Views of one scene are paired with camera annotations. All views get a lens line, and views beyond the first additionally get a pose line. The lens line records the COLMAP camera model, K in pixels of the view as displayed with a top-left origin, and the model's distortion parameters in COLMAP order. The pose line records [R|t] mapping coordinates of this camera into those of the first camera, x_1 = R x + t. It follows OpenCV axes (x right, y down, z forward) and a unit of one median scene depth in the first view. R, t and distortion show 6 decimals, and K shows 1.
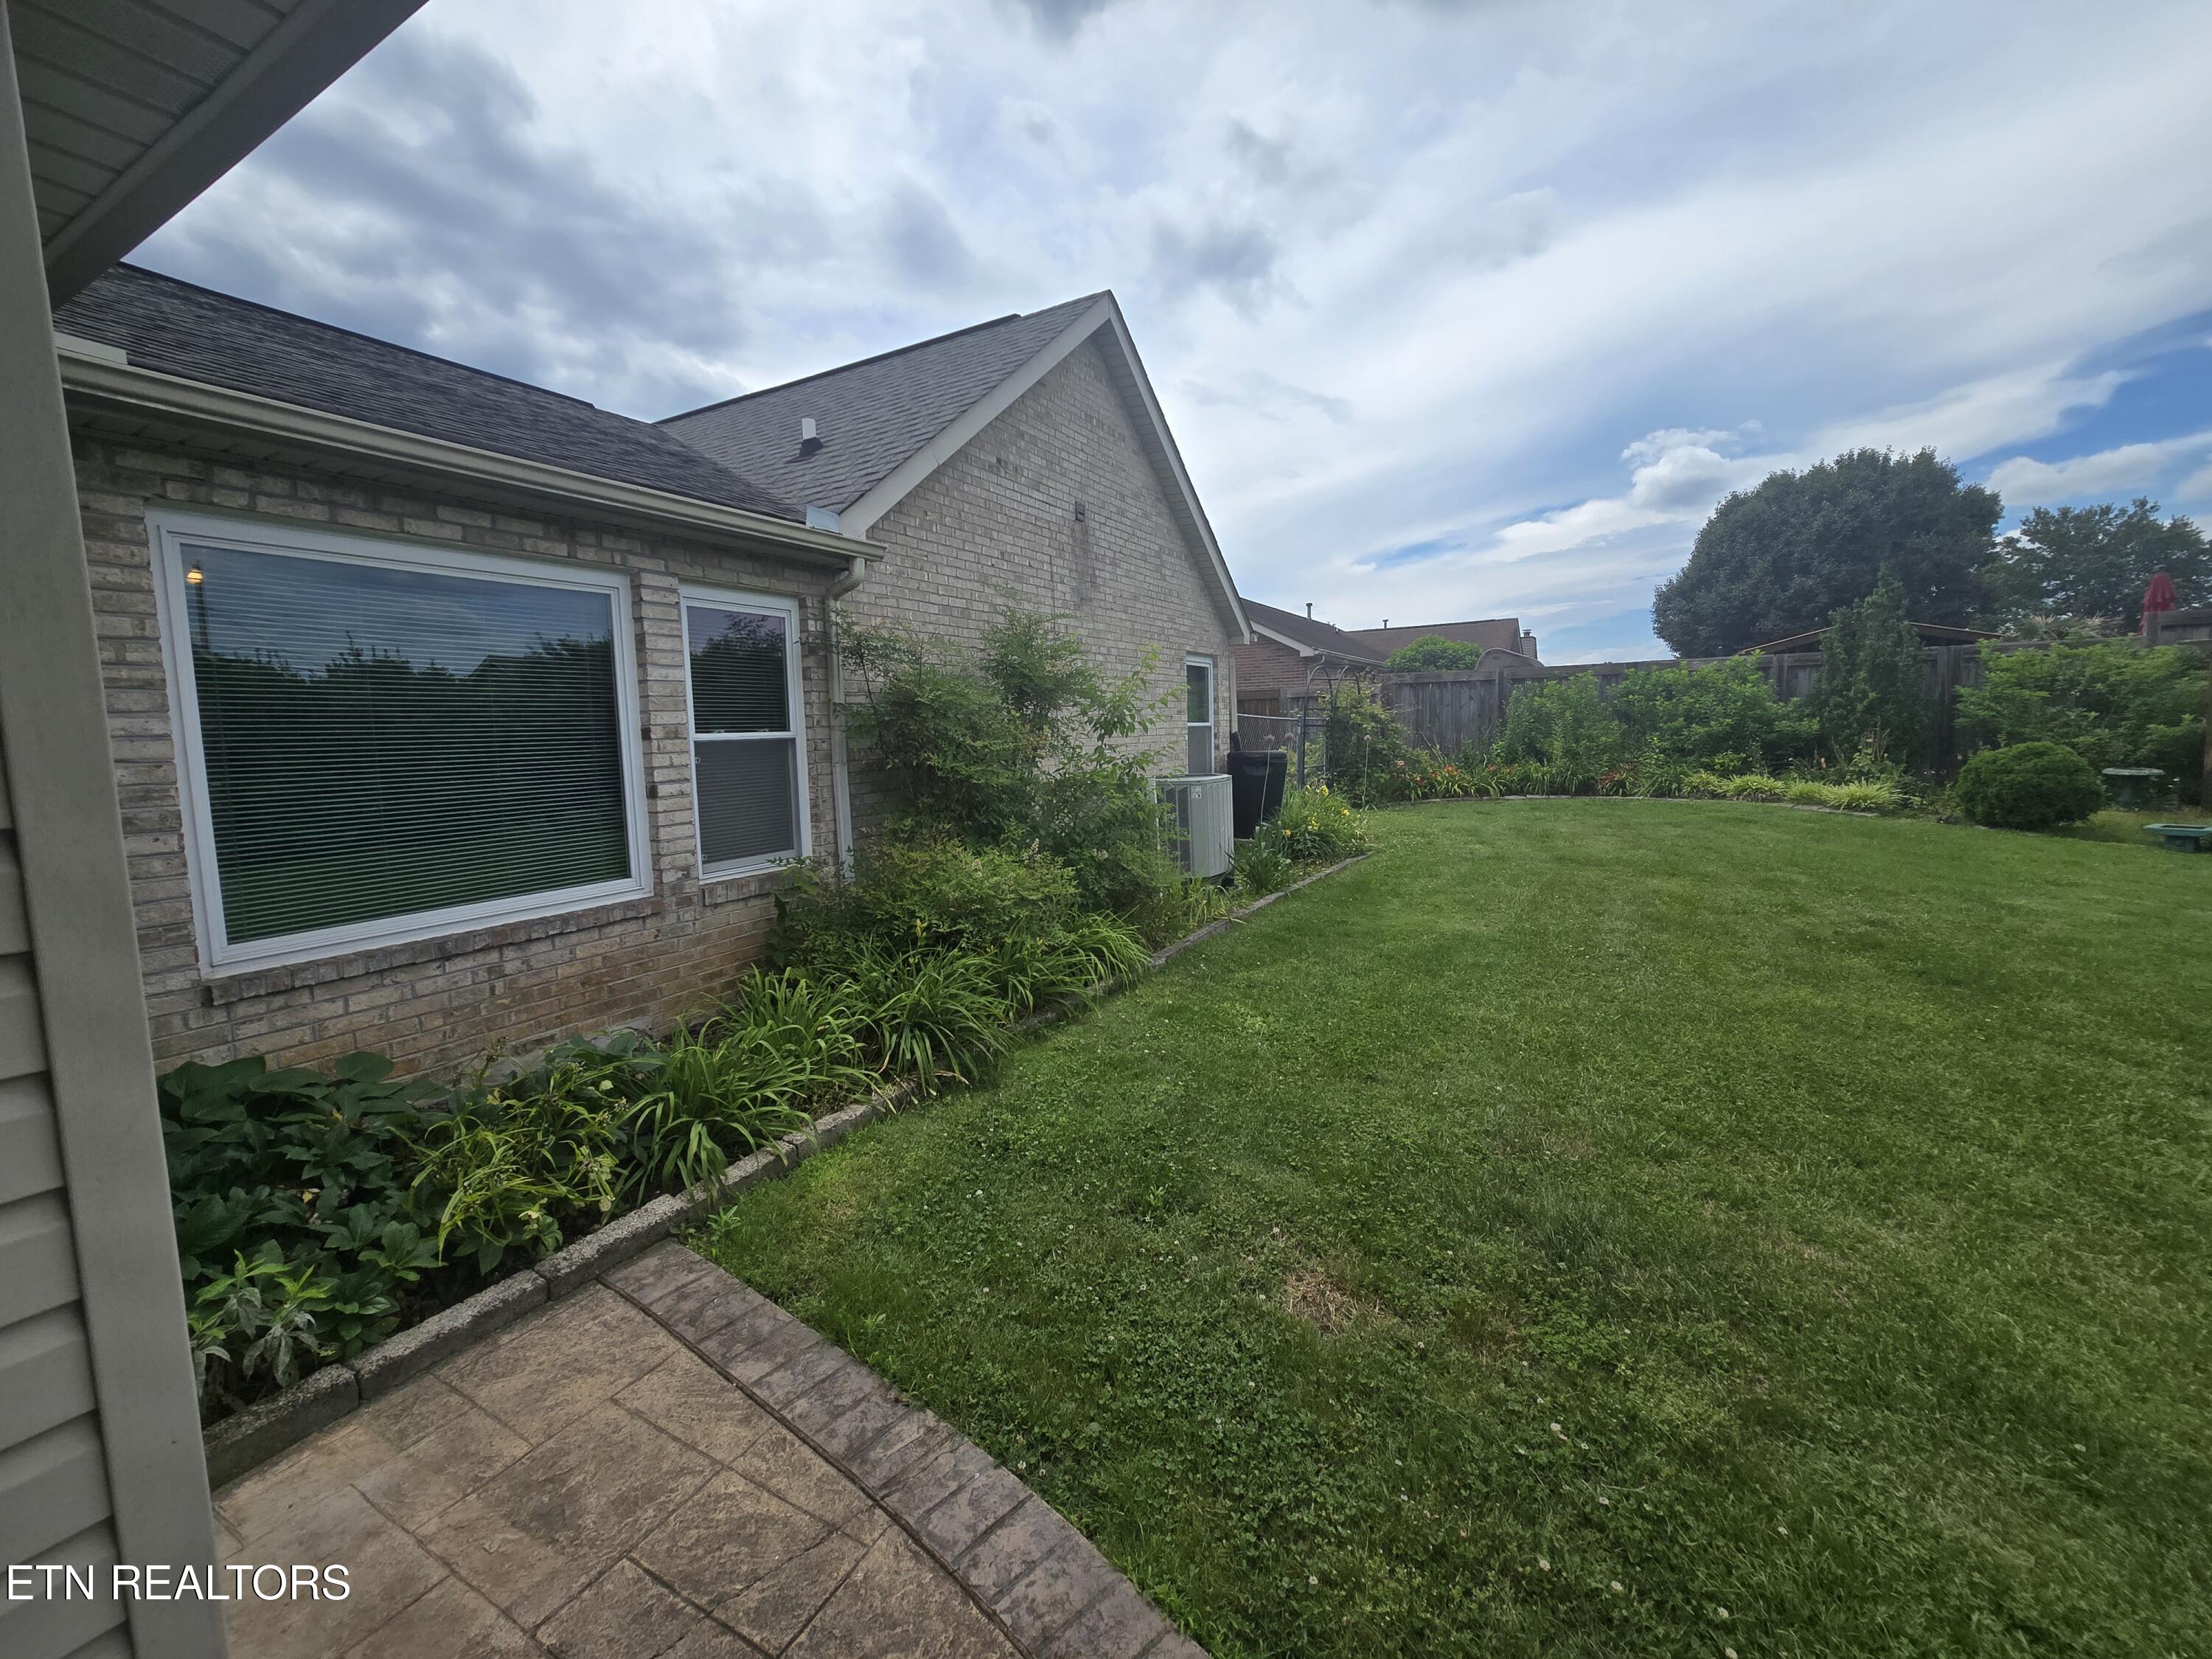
lens RADIAL K [[894.4, 0, 1107.5], [0, 894.4, 822.0], [0, 0, 1]] dist [-0.001153, 0.000138]
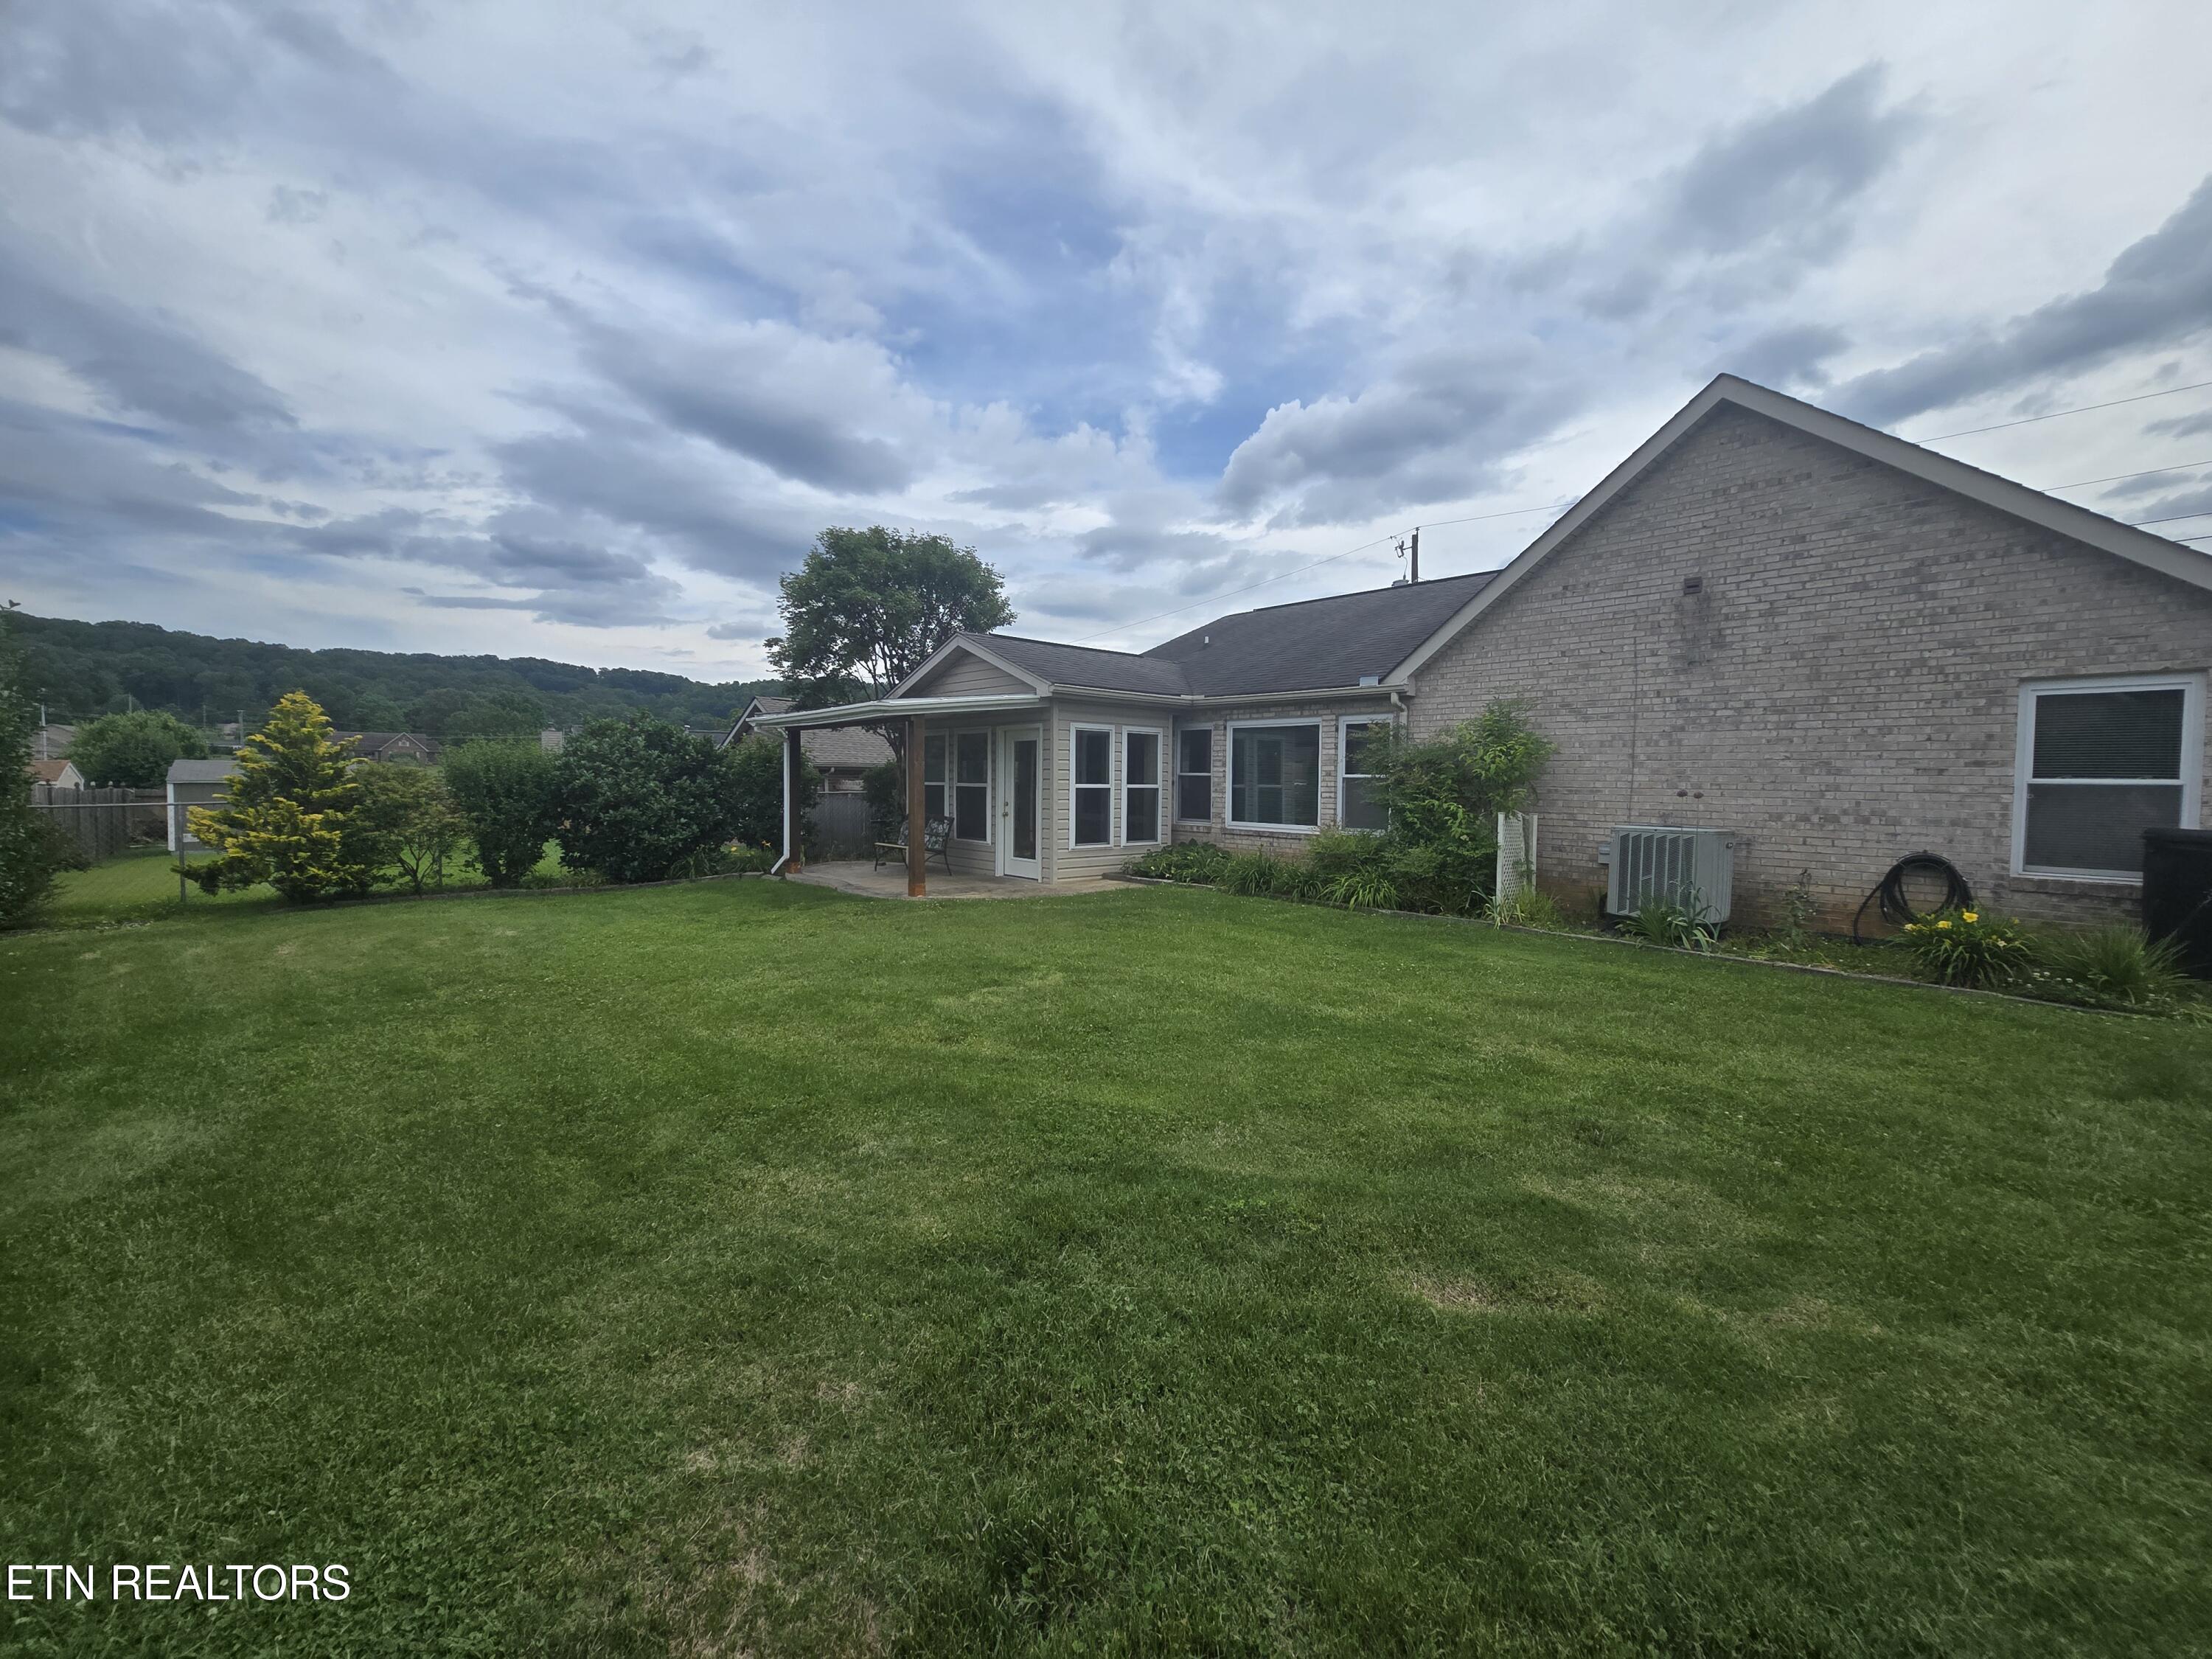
lens RADIAL K [[894.4, 0, 1103.0], [0, 894.4, 813.5], [0, 0, 1]] dist [-0.001153, 0.000138]
pose [[-0.323850, 0.065805, -0.943817, 1.466253], [-0.098256, 0.989845, 0.102729, -0.125103], [0.940993, 0.126005, -0.314095, 0.801877]]
